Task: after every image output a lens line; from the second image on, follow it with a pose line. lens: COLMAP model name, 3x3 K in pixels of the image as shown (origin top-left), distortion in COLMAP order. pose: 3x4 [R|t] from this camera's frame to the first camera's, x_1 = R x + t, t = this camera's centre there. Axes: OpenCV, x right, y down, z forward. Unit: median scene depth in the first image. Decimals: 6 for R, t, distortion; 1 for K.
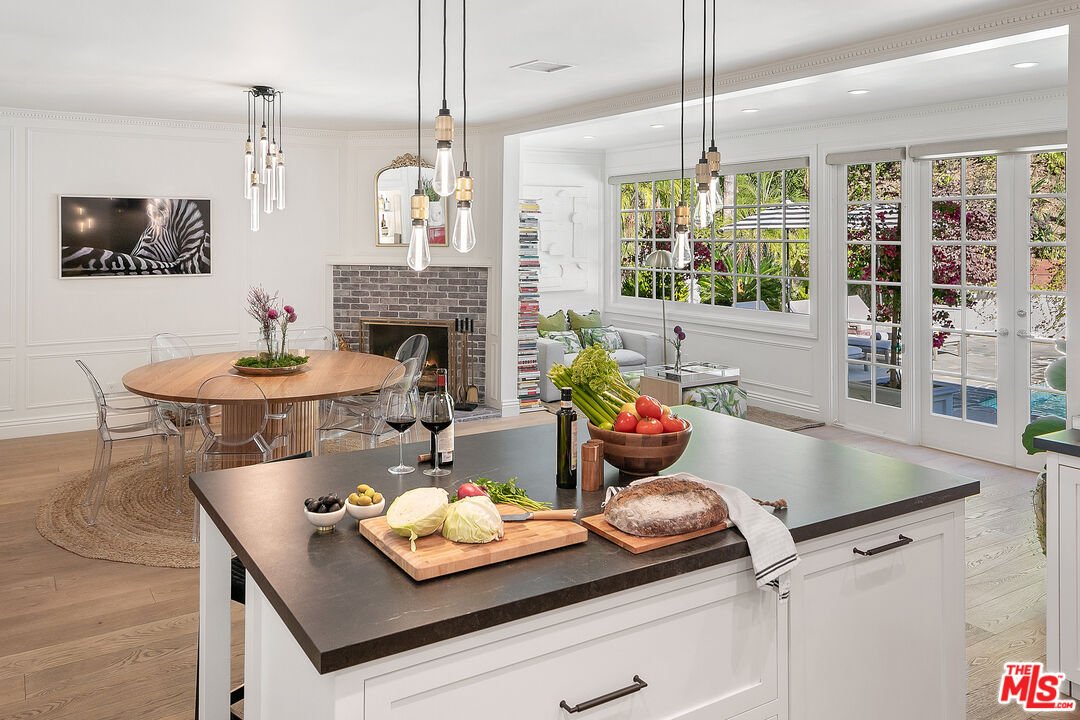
lens RADIAL K [[794.3, 0, 512.5], [0, 794.3, 231.9], [0, 0, 1]] dist [-0.004928, -0.006233]
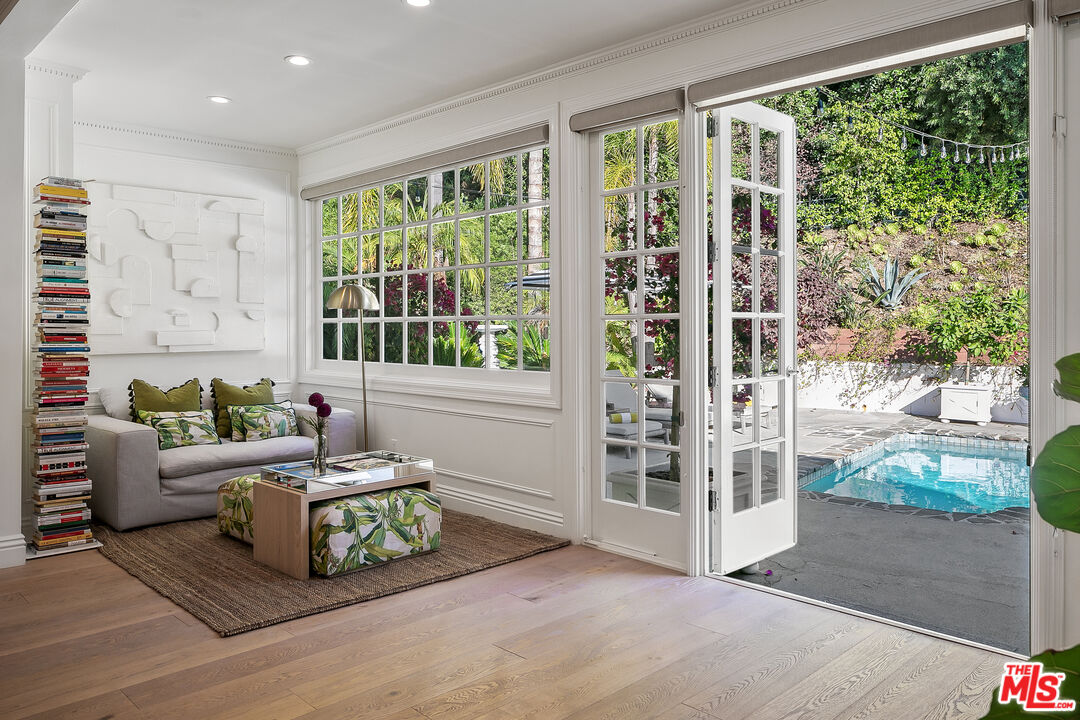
lens RADIAL K [[794.3, 0, 503.6], [0, 794.3, 329.4], [0, 0, 1]] dist [-0.004928, -0.006233]
pose [[0.981772, -0.013808, 0.189561, 0.221774], [0.010943, 0.999810, 0.016153, 0.061245], [-0.189748, -0.013784, 0.981736, 0.388470]]
